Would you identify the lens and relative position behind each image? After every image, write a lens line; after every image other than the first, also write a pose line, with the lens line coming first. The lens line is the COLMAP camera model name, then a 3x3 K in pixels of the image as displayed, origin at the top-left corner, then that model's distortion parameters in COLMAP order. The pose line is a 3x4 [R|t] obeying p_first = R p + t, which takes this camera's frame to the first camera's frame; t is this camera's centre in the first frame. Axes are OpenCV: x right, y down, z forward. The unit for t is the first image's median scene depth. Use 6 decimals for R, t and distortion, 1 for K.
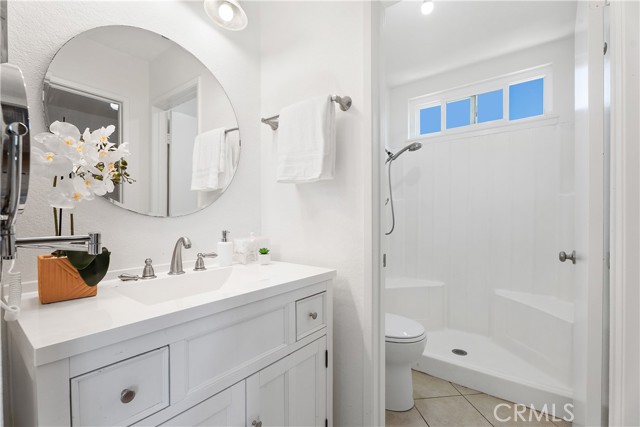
lens RADIAL K [[287.7, 0, 319.7], [0, 287.7, 214.2], [0, 0, 1]] dist [0.000732, -0.000098]
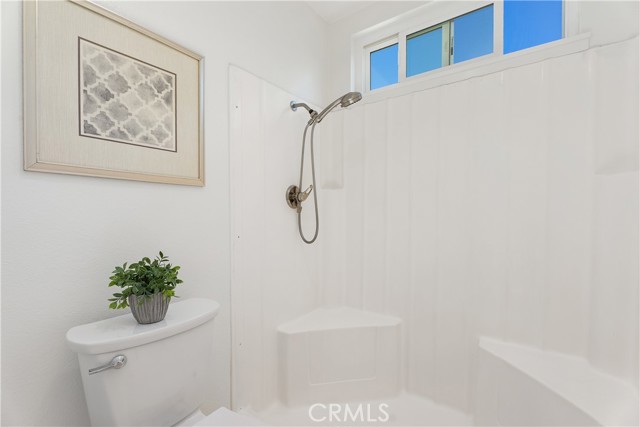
lens RADIAL K [[287.7, 0, 320.8], [0, 287.7, 214.0], [0, 0, 1]] dist [0.000732, -0.000098]
pose [[0.999144, 0.001580, 0.041329, 0.239461], [-0.002028, 0.999940, 0.010793, -0.000925], [-0.041309, -0.010868, 0.999087, 0.392203]]
